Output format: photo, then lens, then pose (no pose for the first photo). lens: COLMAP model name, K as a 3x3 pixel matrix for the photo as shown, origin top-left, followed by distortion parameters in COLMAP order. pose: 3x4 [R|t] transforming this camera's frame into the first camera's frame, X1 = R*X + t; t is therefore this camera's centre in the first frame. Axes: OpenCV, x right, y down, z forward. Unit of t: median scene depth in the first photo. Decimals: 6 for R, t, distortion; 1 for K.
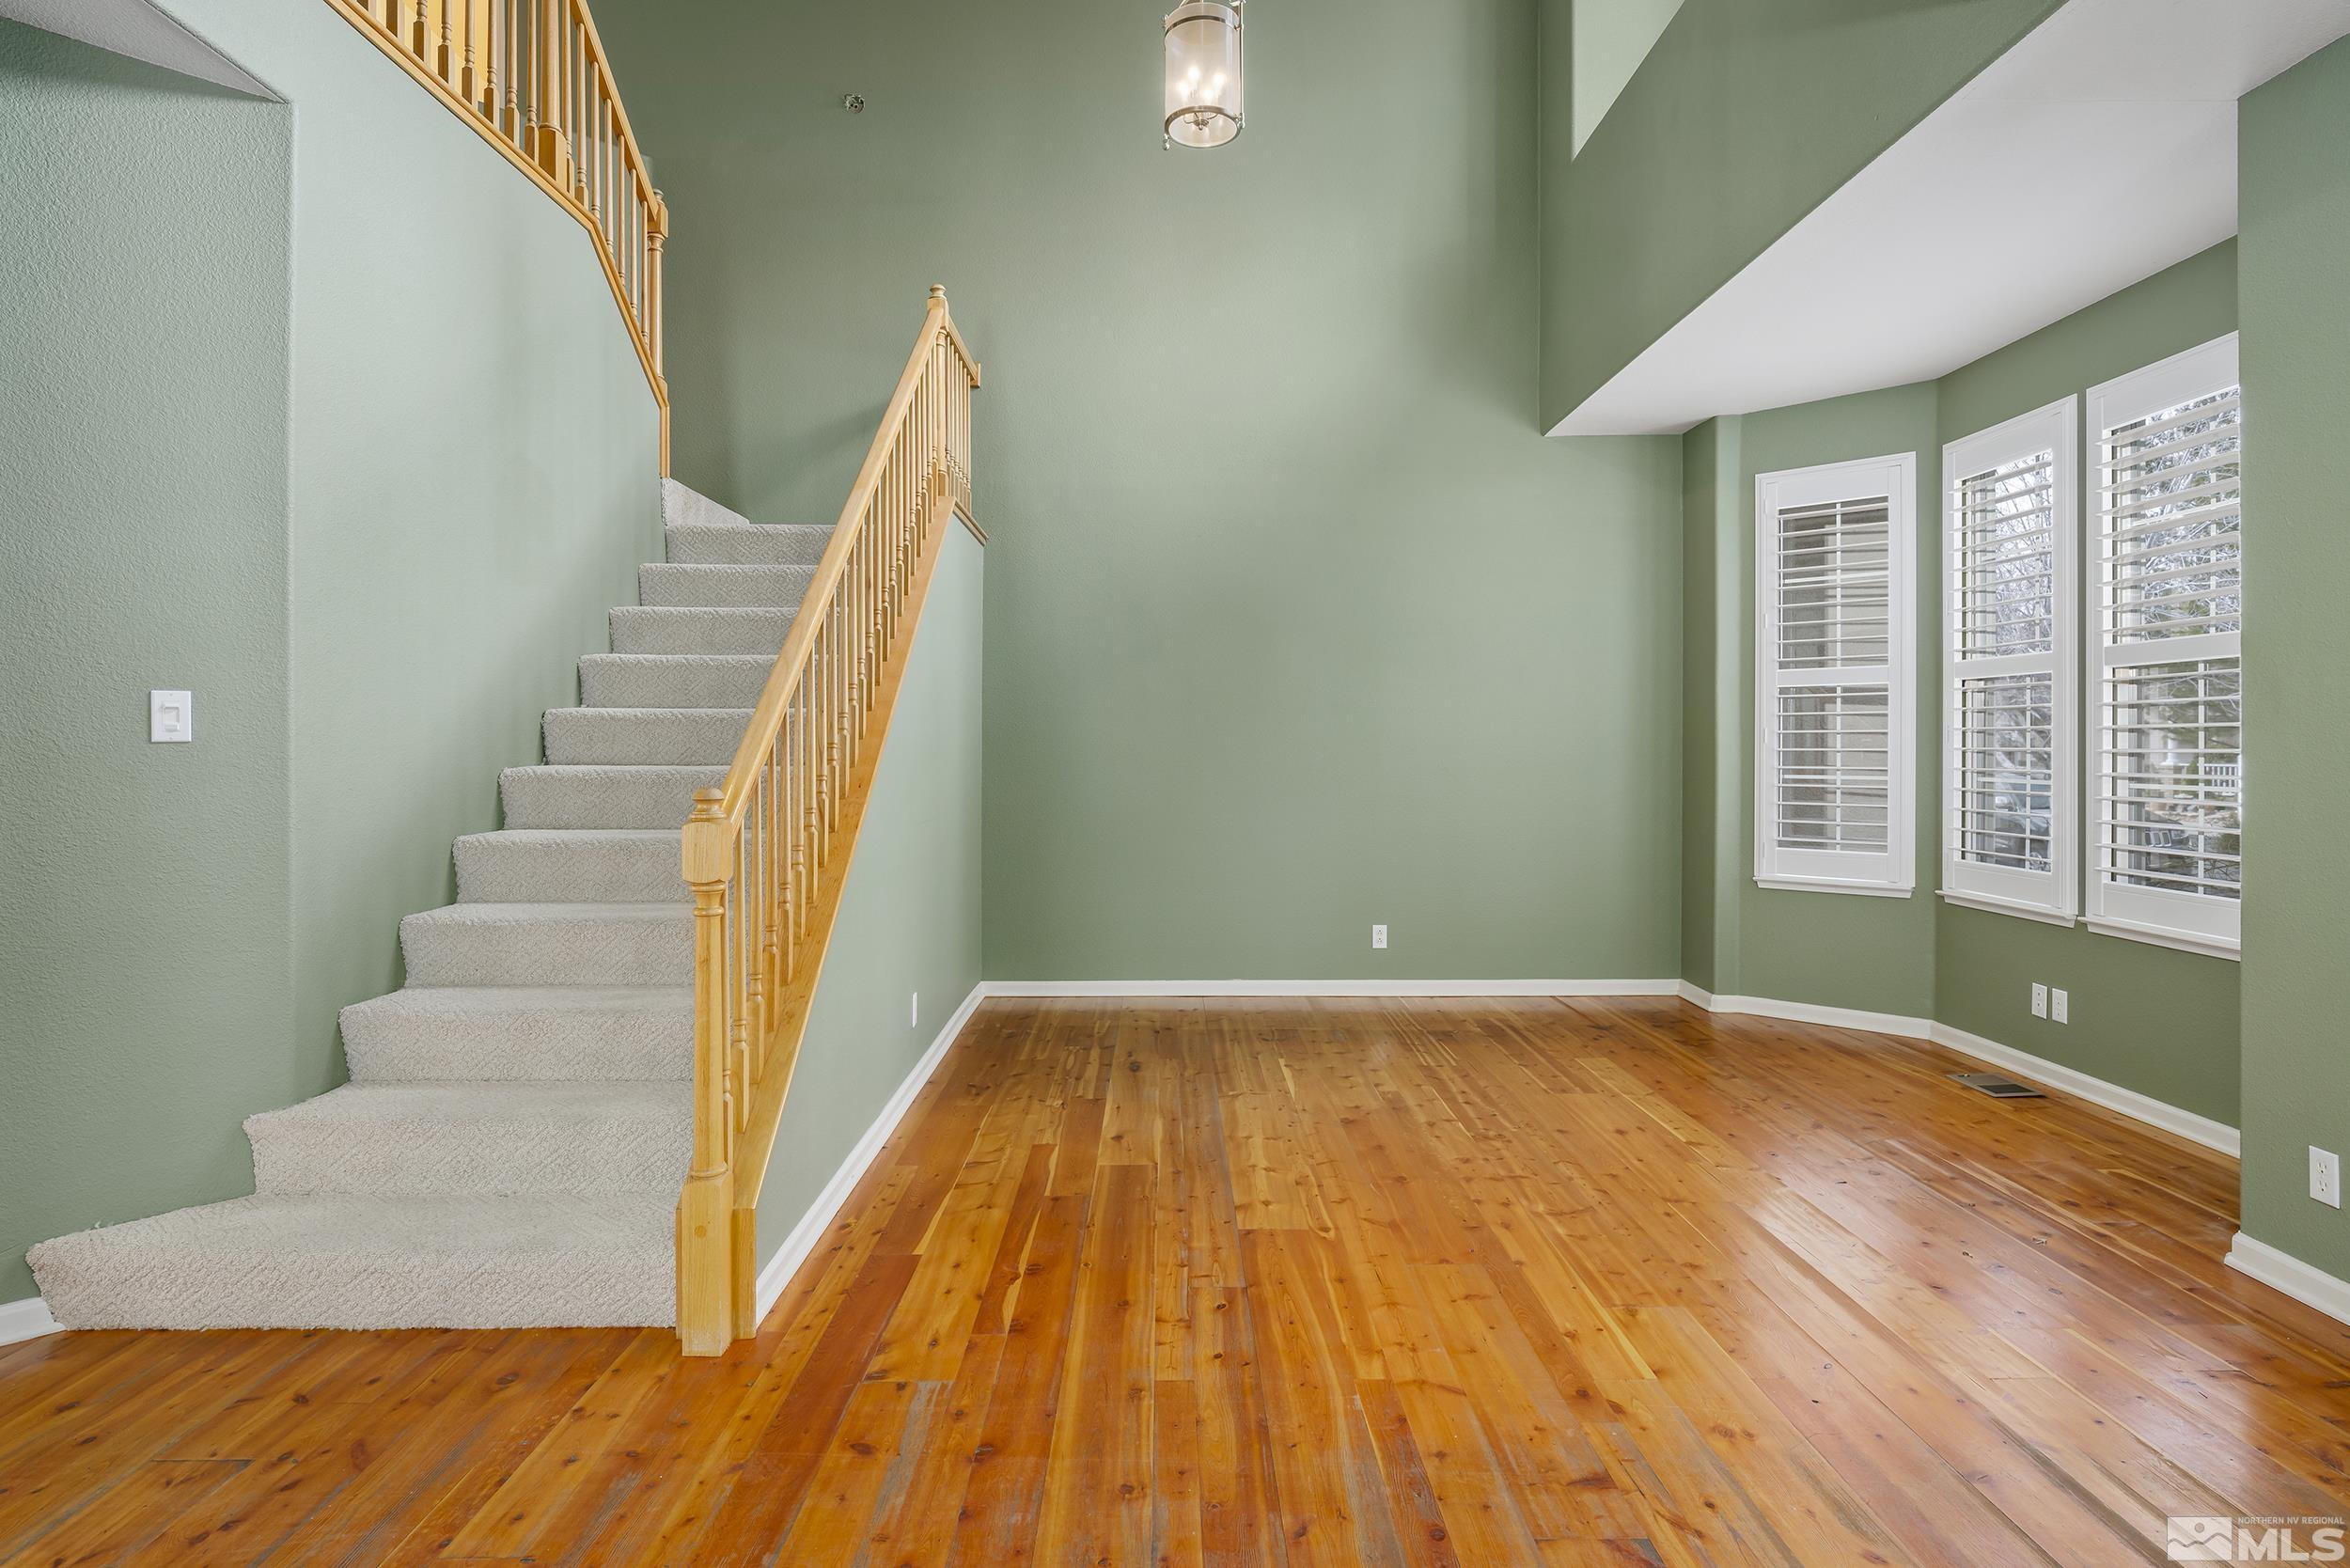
lens RADIAL K [[1240.2, 0, 1152.3], [0, 1240.2, 744.6], [0, 0, 1]] dist [-0.004212, 0.000347]
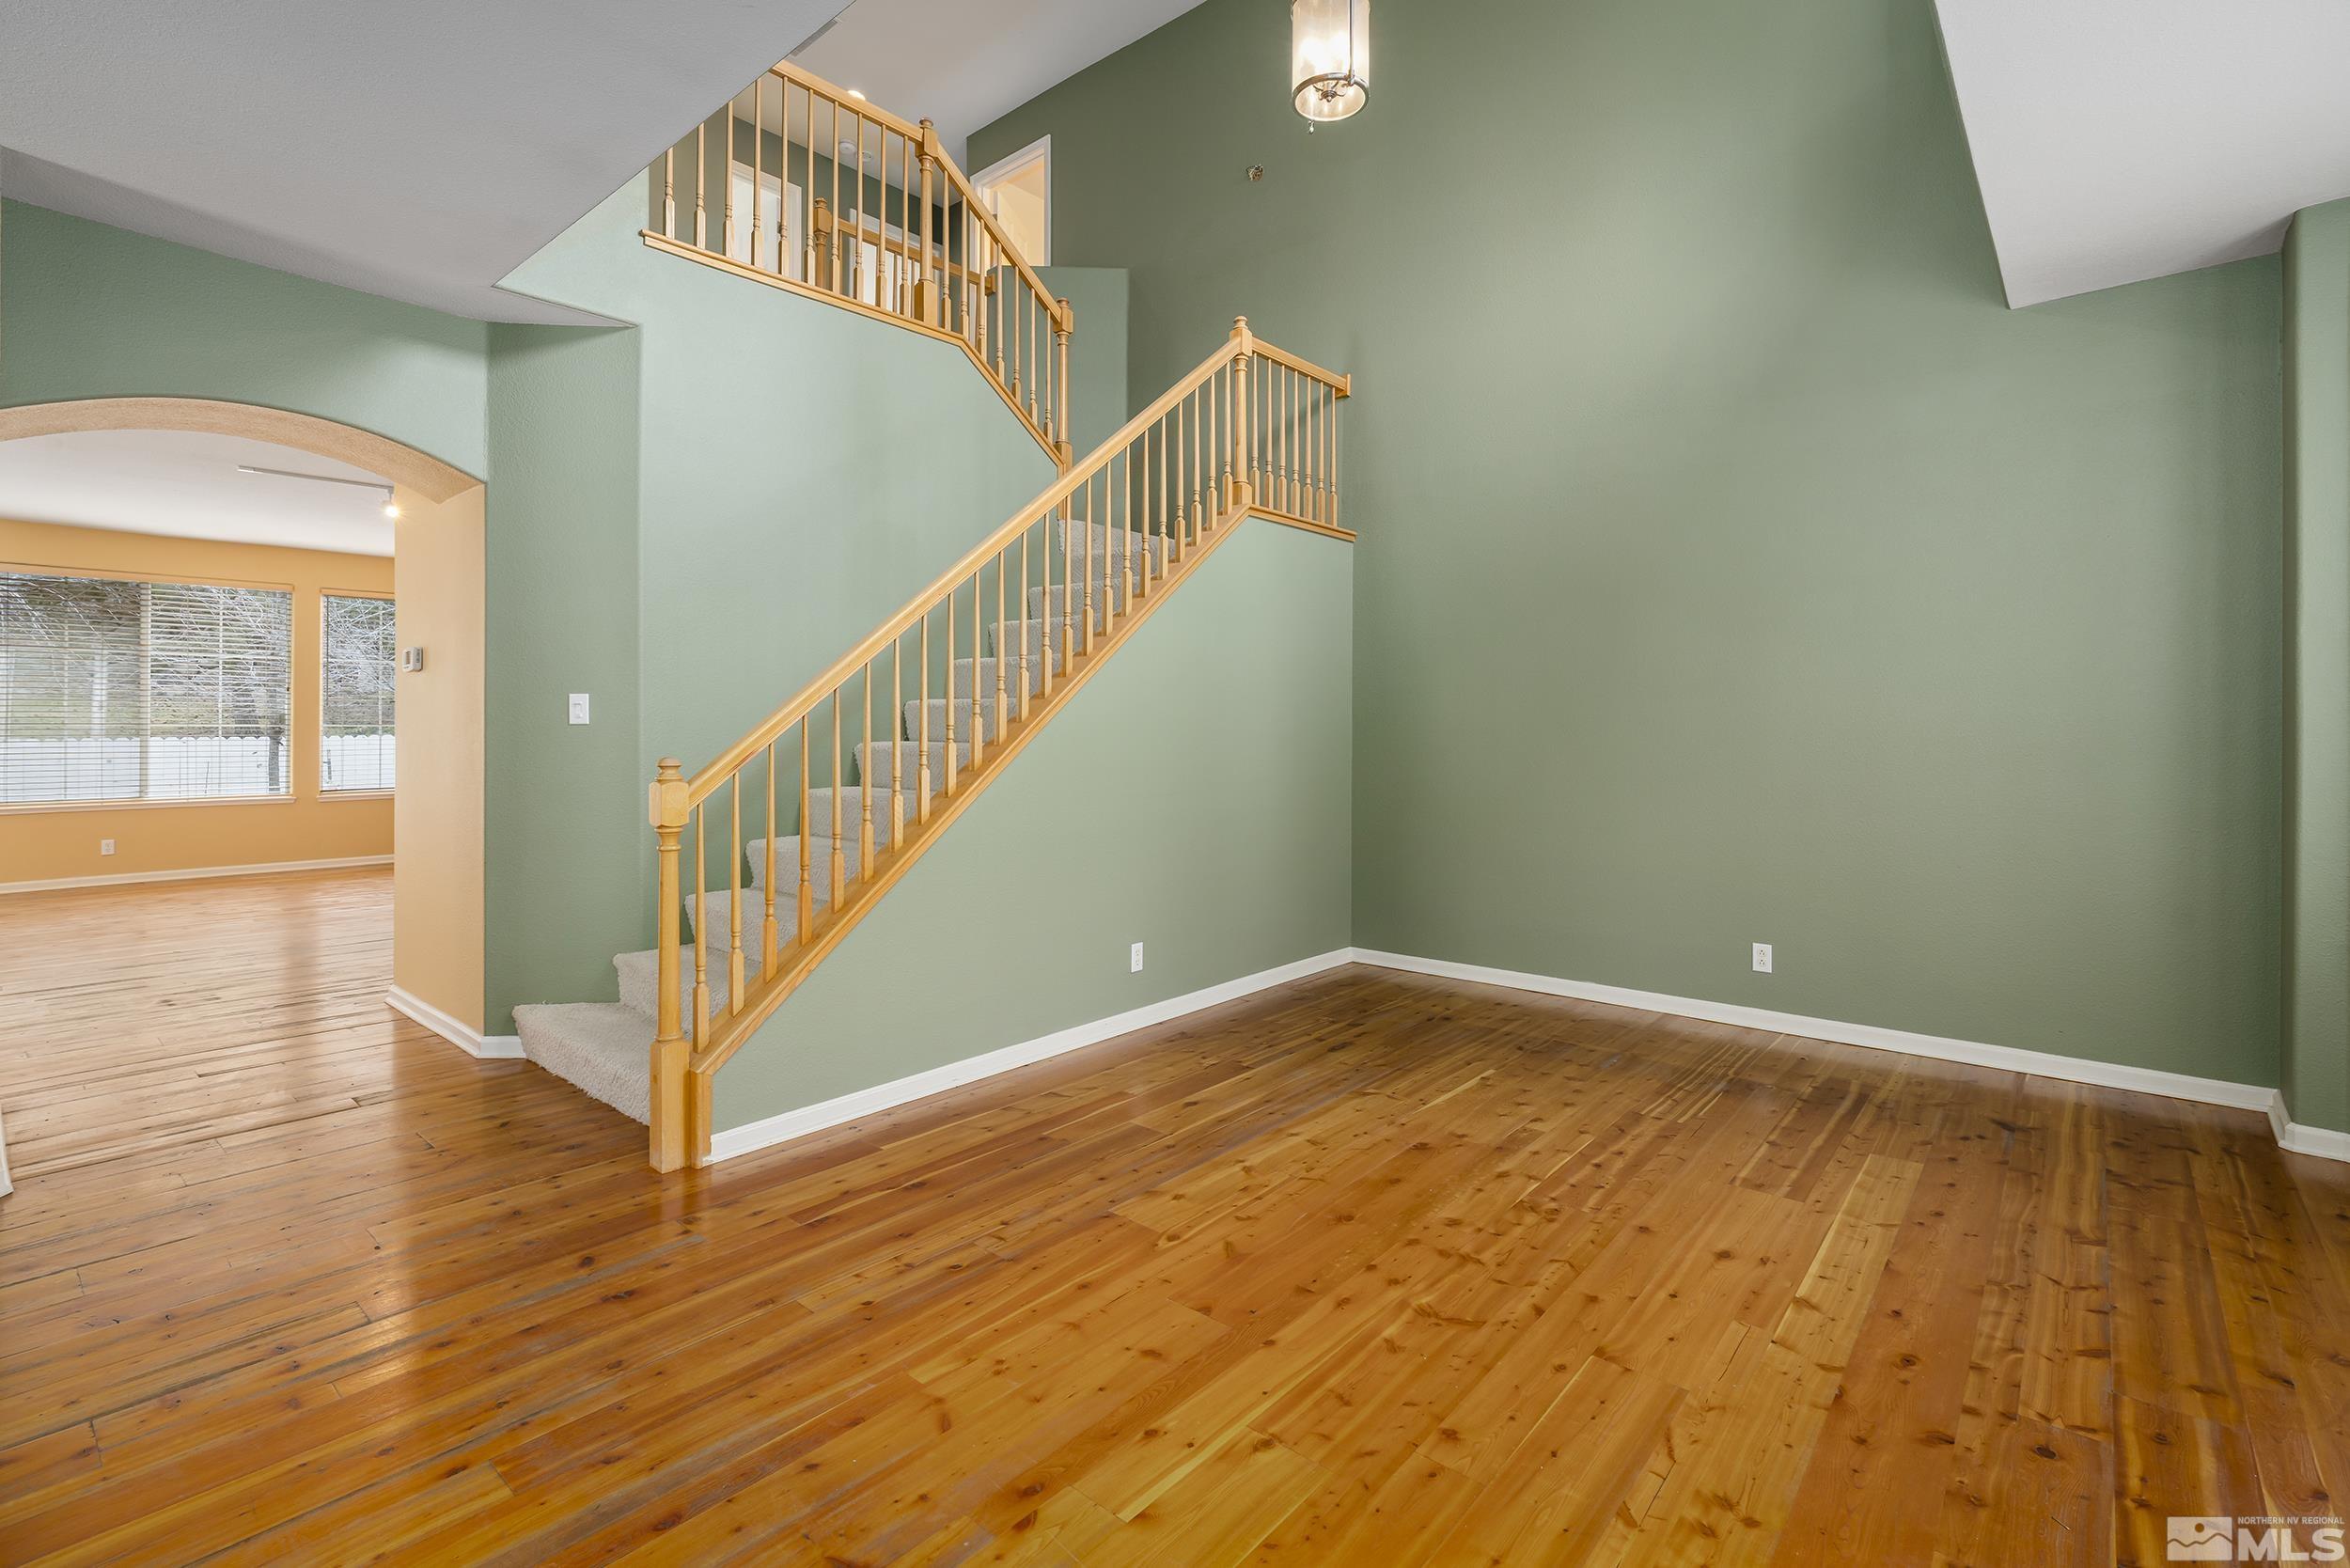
lens RADIAL K [[1062.8, 0, 1165.8], [0, 1062.8, 723.1], [0, 0, 1]] dist [-0.013841, 0.004503]
pose [[0.755983, -0.000951, -0.654590, 0.662962], [-0.001082, 0.999996, -0.002702, -0.001038], [0.654590, 0.002751, 0.755979, 0.379675]]
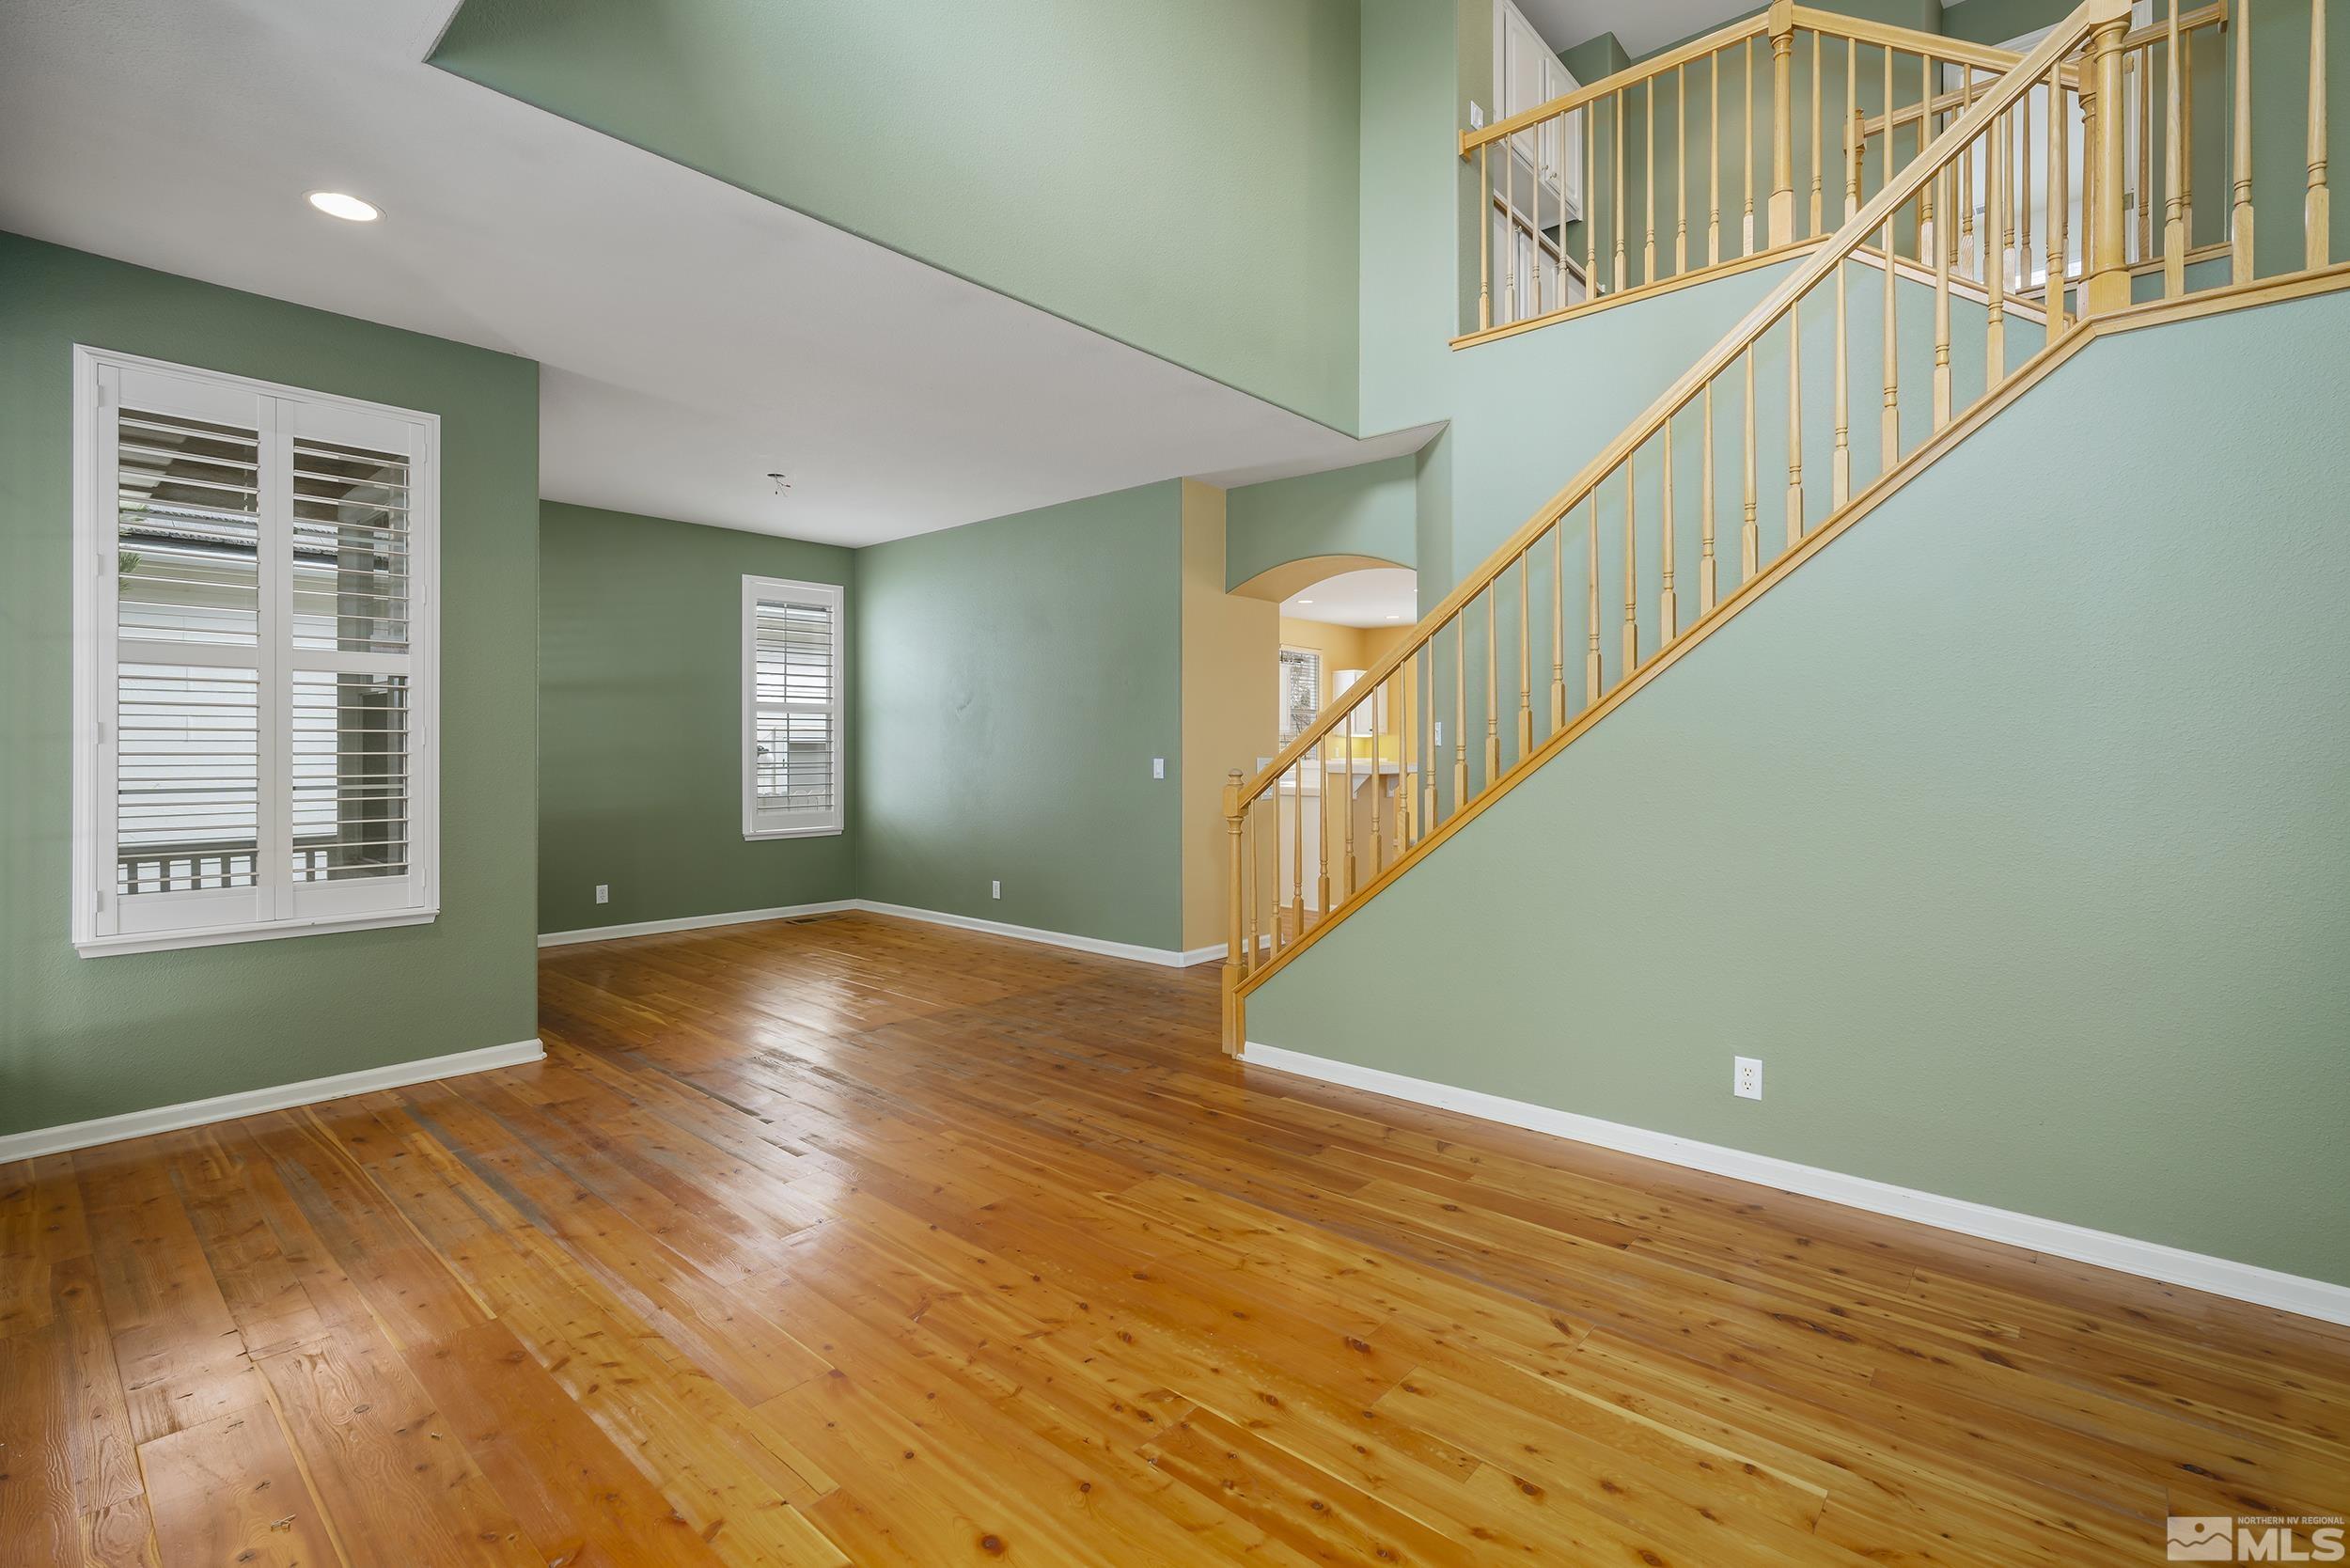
lens RADIAL K [[1062.8, 0, 1161.7], [0, 1062.8, 765.9], [0, 0, 1]] dist [-0.013841, 0.004503]
pose [[-0.660450, 0.011911, -0.750775, 0.787733], [-0.000508, 0.999867, 0.016310, 0.003733], [0.750870, 0.011153, -0.660356, 1.623517]]
